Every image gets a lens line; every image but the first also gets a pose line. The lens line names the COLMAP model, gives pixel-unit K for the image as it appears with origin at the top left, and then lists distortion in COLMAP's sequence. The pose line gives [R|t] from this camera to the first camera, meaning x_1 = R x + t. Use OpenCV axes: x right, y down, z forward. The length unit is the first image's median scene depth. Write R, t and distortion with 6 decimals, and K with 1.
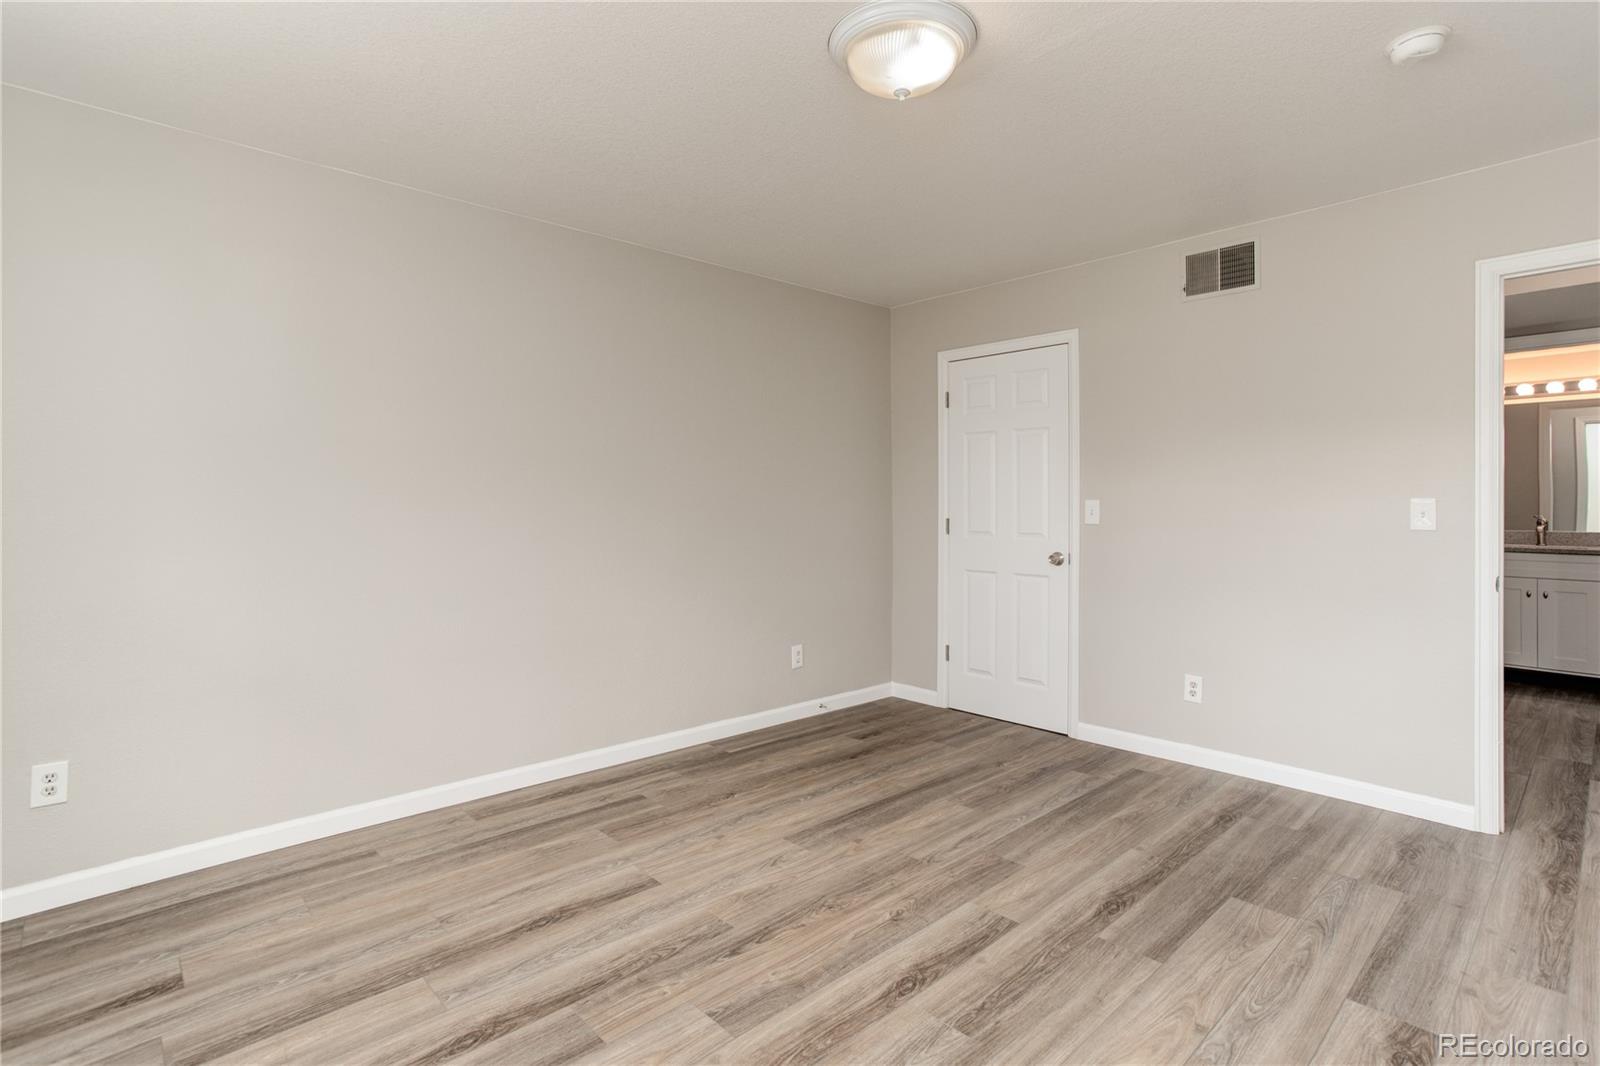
lens RADIAL K [[784.2, 0, 784.5], [0, 784.2, 499.5], [0, 0, 1]] dist [-0.037789, 0.019980]
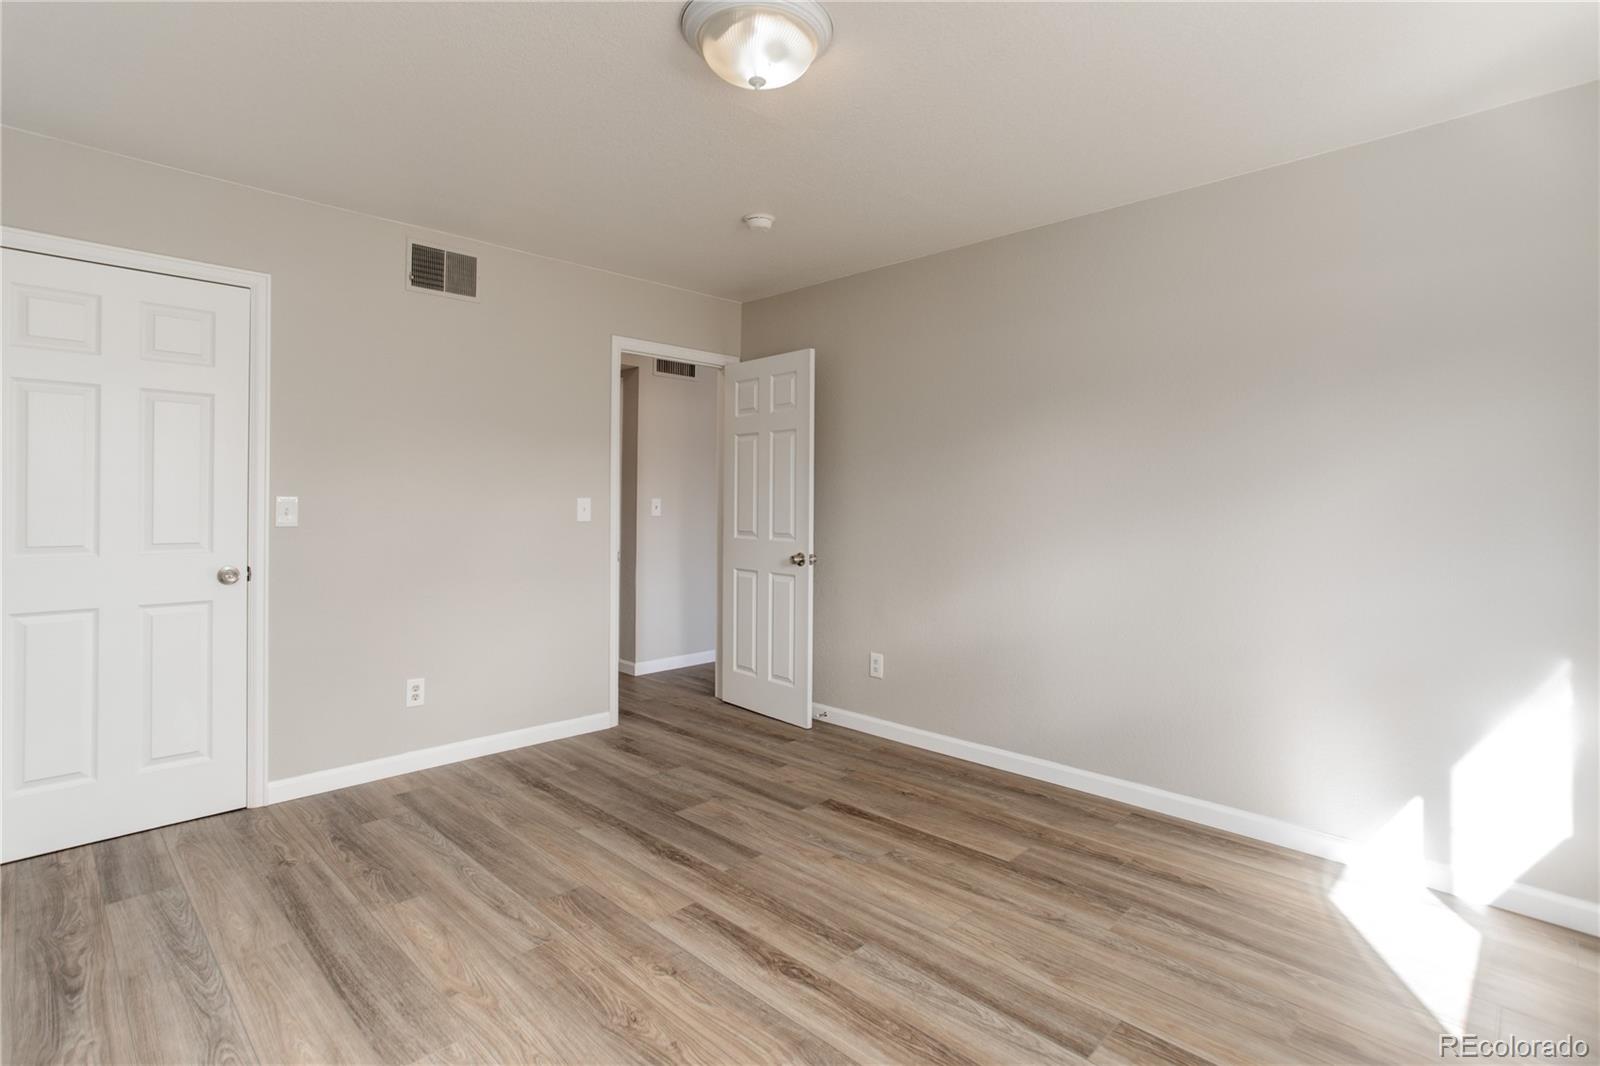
lens RADIAL K [[784.2, 0, 814.3], [0, 784.2, 500.8], [0, 0, 1]] dist [-0.037789, 0.019980]
pose [[-0.064245, 0.002574, 0.997931, -0.602646], [-0.009460, 0.999950, -0.003189, 0.004068], [-0.997889, -0.009645, -0.064217, 0.724654]]
